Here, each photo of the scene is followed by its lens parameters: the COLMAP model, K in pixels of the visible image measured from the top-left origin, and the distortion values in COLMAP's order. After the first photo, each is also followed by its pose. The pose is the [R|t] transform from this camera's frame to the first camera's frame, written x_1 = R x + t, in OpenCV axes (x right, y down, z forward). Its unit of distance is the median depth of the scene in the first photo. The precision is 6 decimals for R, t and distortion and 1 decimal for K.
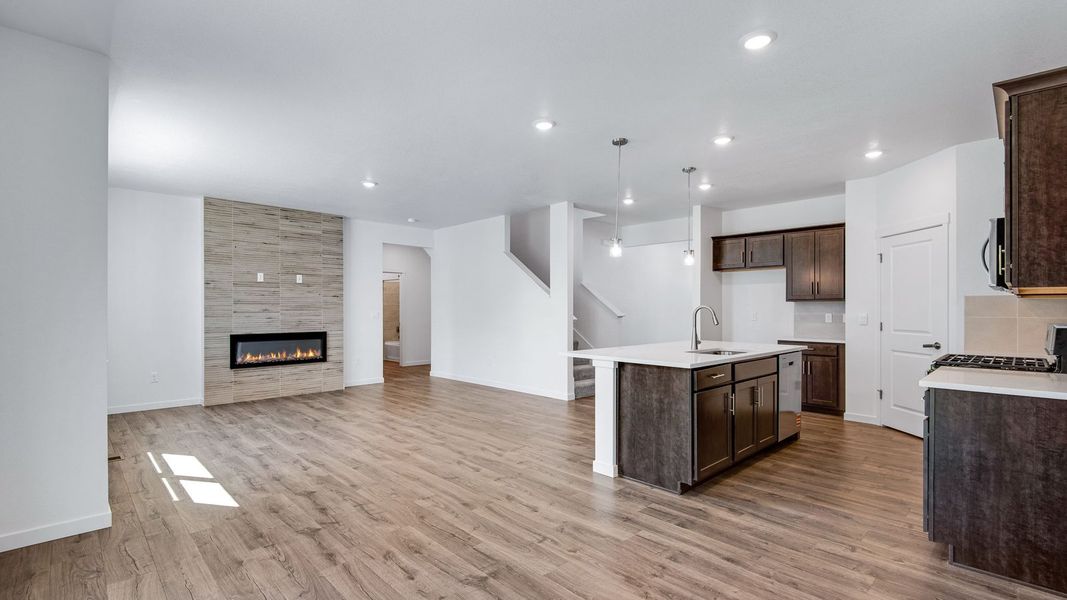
lens RADIAL K [[479.7, 0, 522.7], [0, 479.7, 302.8], [0, 0, 1]] dist [0.025775, -0.021260]
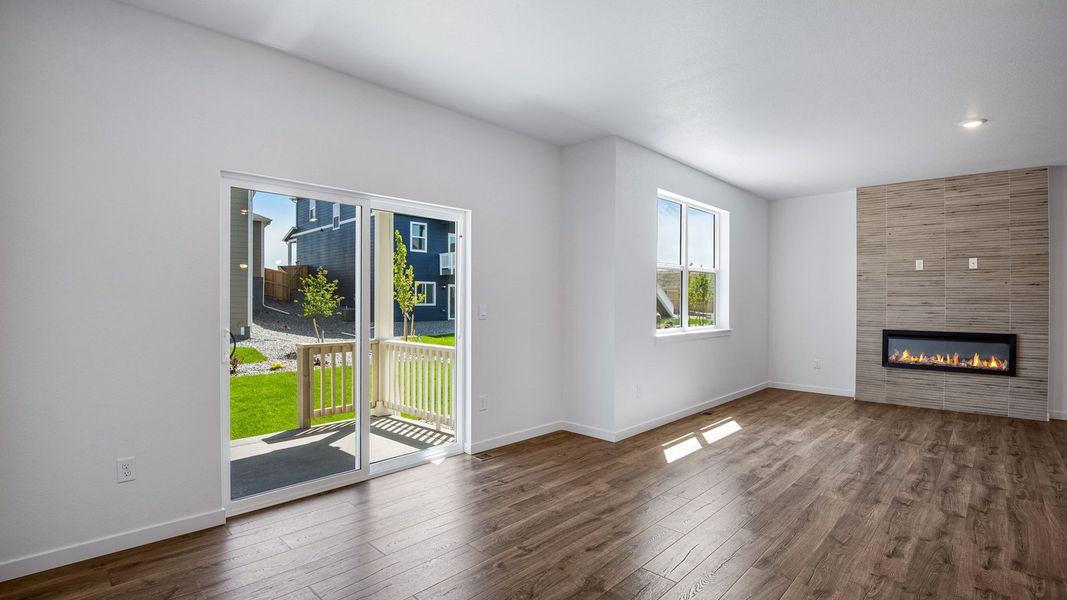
lens RADIAL K [[494.7, 0, 528.8], [0, 494.7, 304.8], [0, 0, 1]] dist [-0.047402, -0.000785]
pose [[0.037922, 0.011034, -0.999220, 0.299019], [0.007237, 0.999910, 0.011316, 0.003278], [0.999255, -0.007661, 0.037838, 0.291806]]
